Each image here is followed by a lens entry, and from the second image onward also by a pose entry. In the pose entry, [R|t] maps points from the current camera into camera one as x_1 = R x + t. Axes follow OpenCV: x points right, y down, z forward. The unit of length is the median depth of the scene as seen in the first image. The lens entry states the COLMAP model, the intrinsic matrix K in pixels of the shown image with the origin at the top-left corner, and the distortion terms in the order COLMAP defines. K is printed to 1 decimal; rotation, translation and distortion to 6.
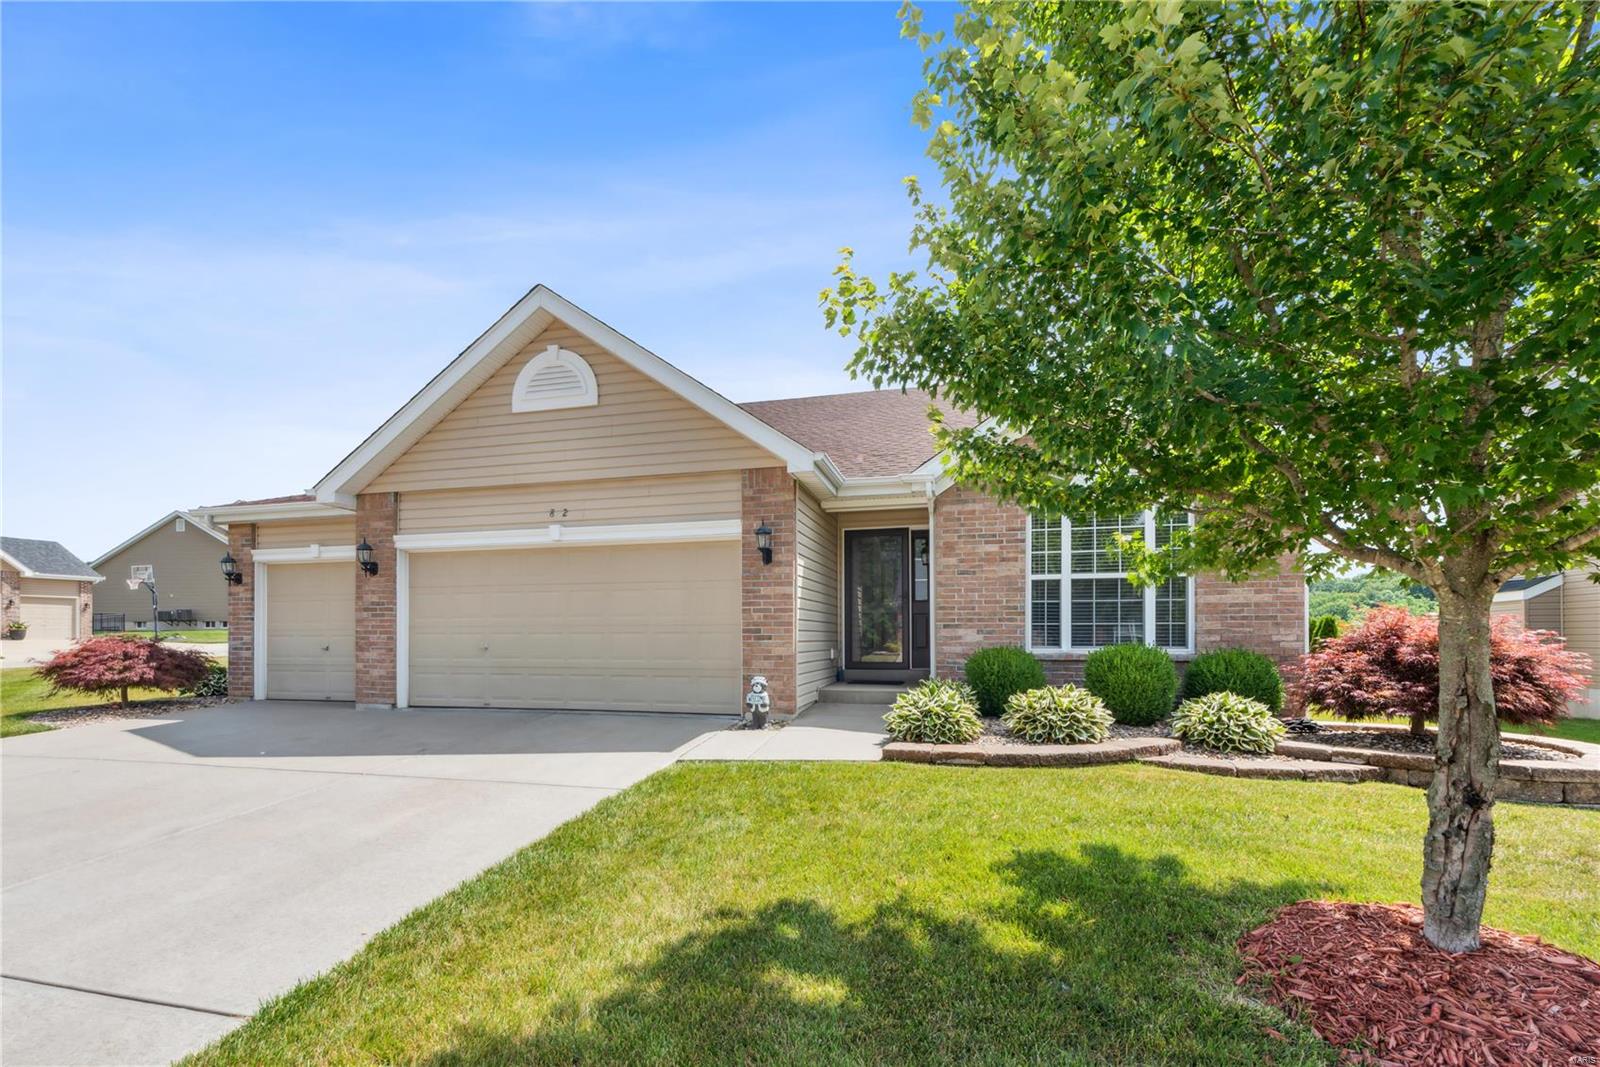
lens RADIAL K [[652.0, 0, 794.3], [0, 652.0, 620.0], [0, 0, 1]] dist [0.011477, -0.002737]
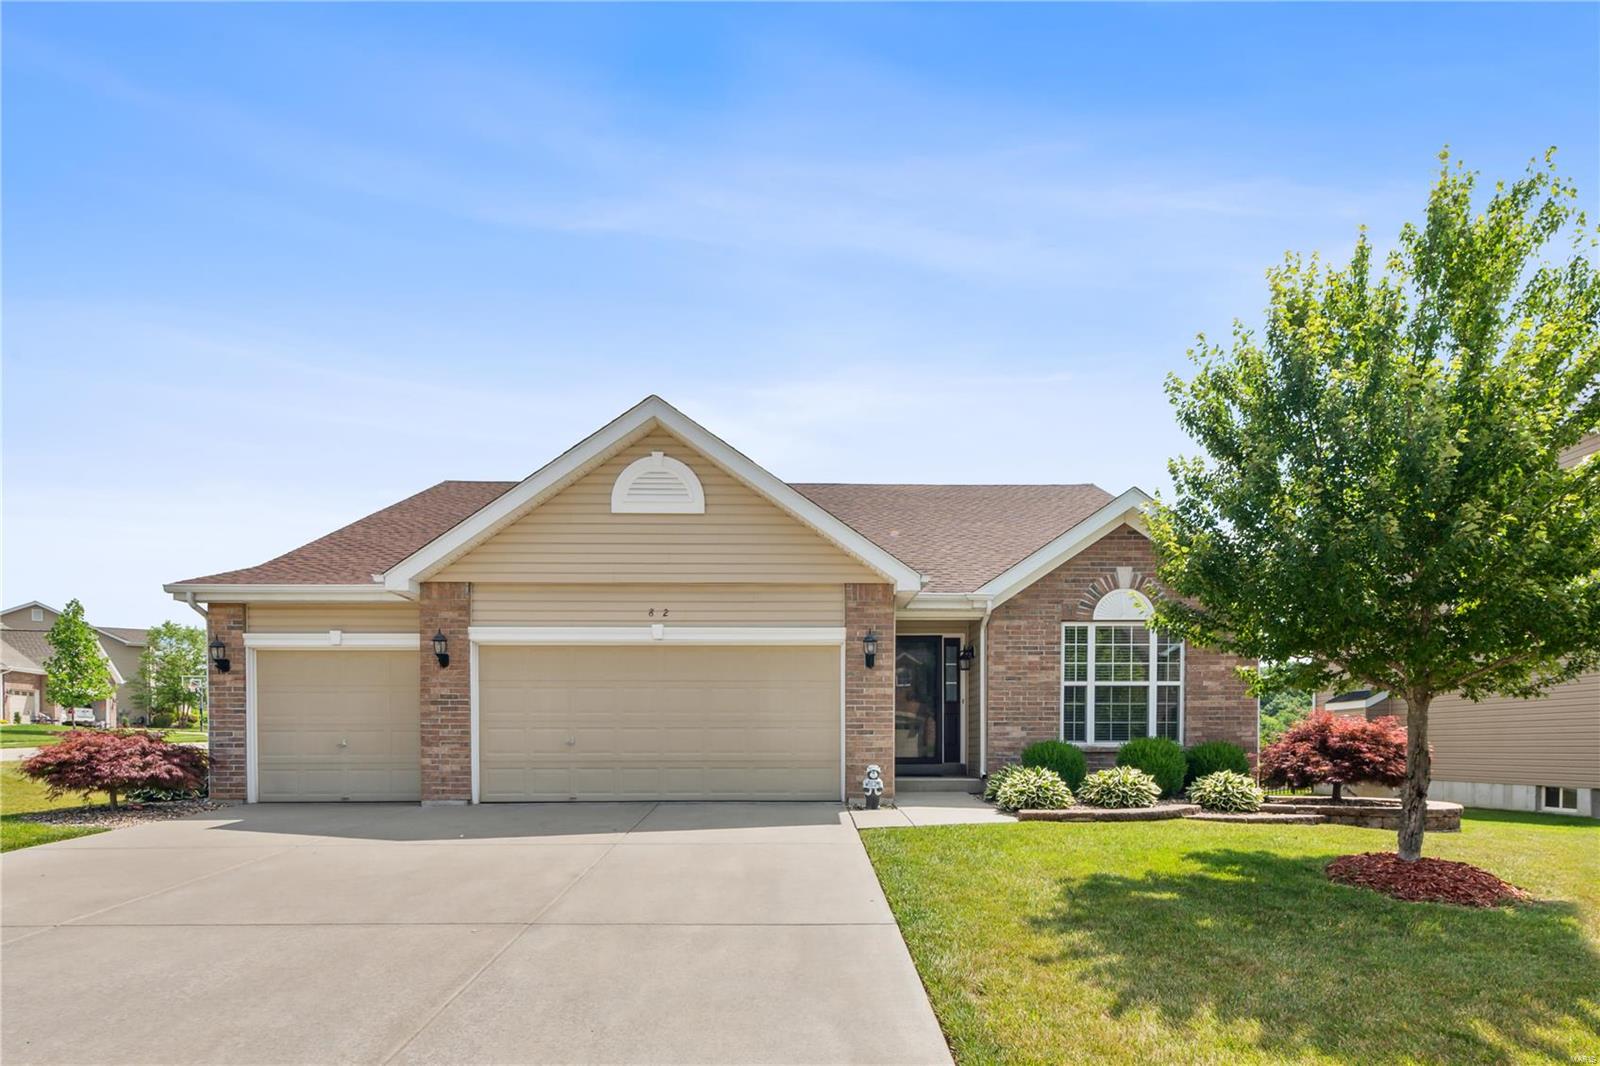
lens RADIAL K [[783.7, 0, 821.8], [0, 783.7, 739.7], [0, 0, 1]] dist [0.006027, 0.000124]
pose [[0.967236, 0.001767, 0.253874, -0.439825], [-0.006843, 0.999794, 0.019112, 0.013704], [-0.253788, -0.020223, 0.967049, -0.290632]]
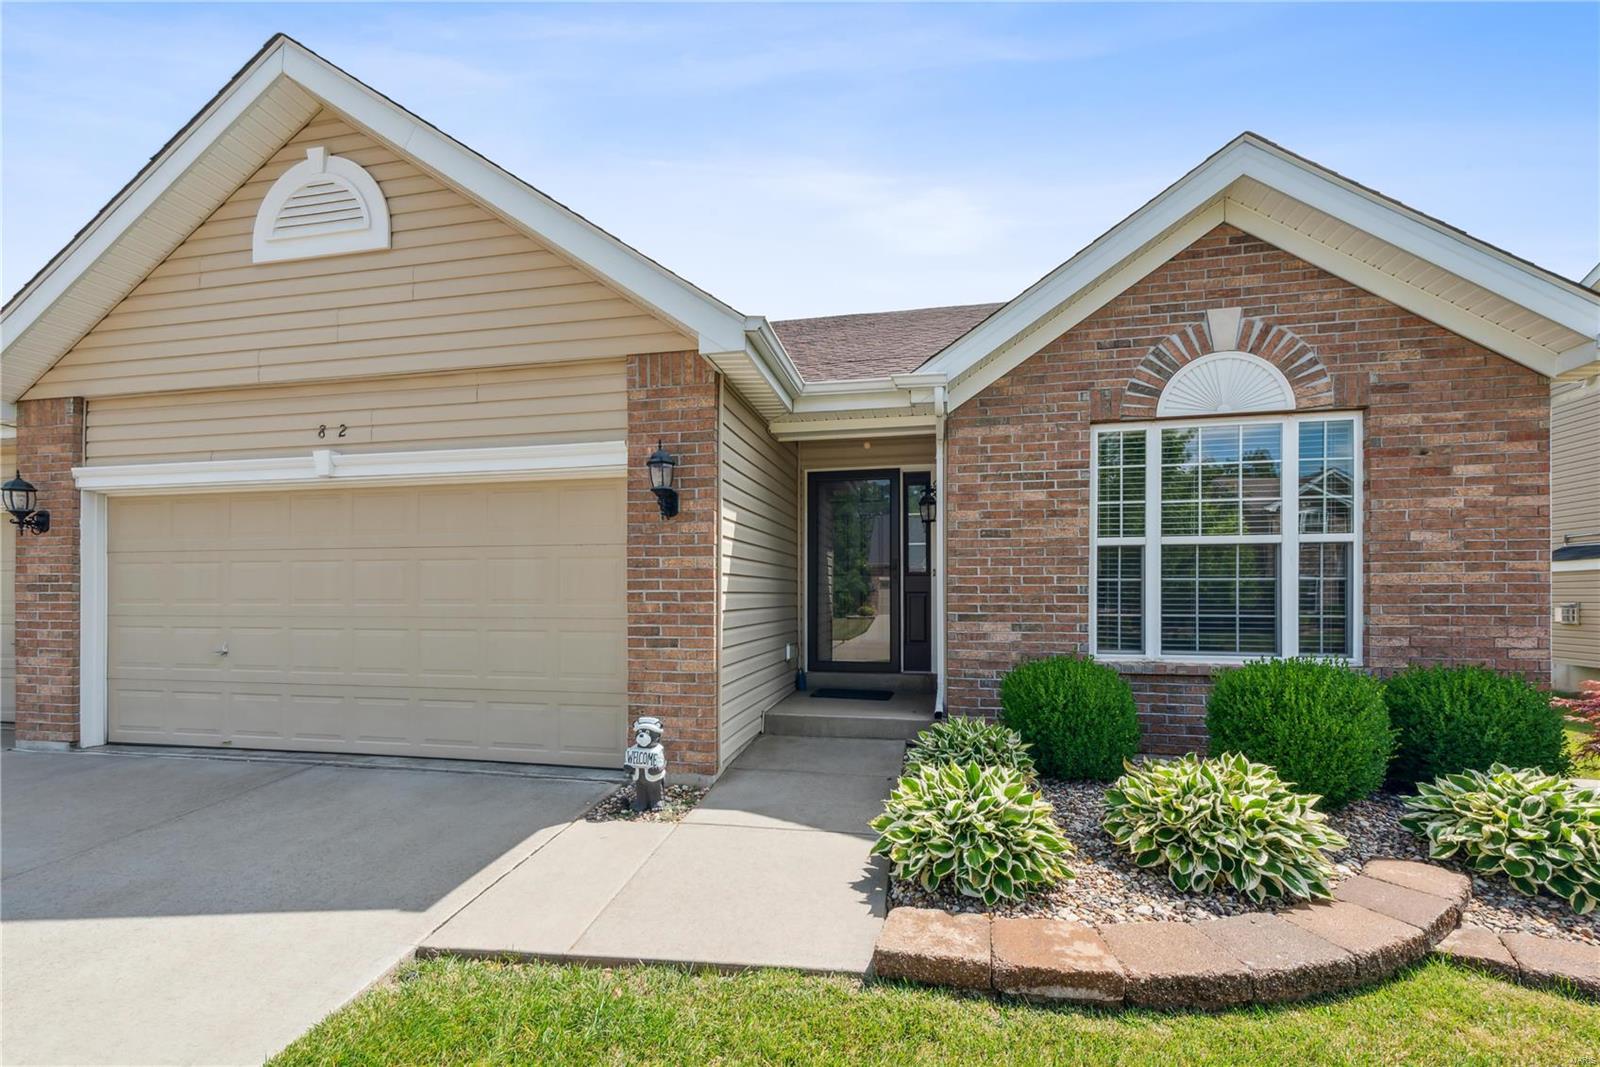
lens RADIAL K [[652.0, 0, 800.2], [0, 652.0, 585.5], [0, 0, 1]] dist [0.011477, -0.002737]
pose [[0.998725, 0.001558, 0.050455, 0.042838], [-0.002018, 0.999957, 0.009063, -0.028246], [-0.050439, -0.009153, 0.998685, 0.382169]]
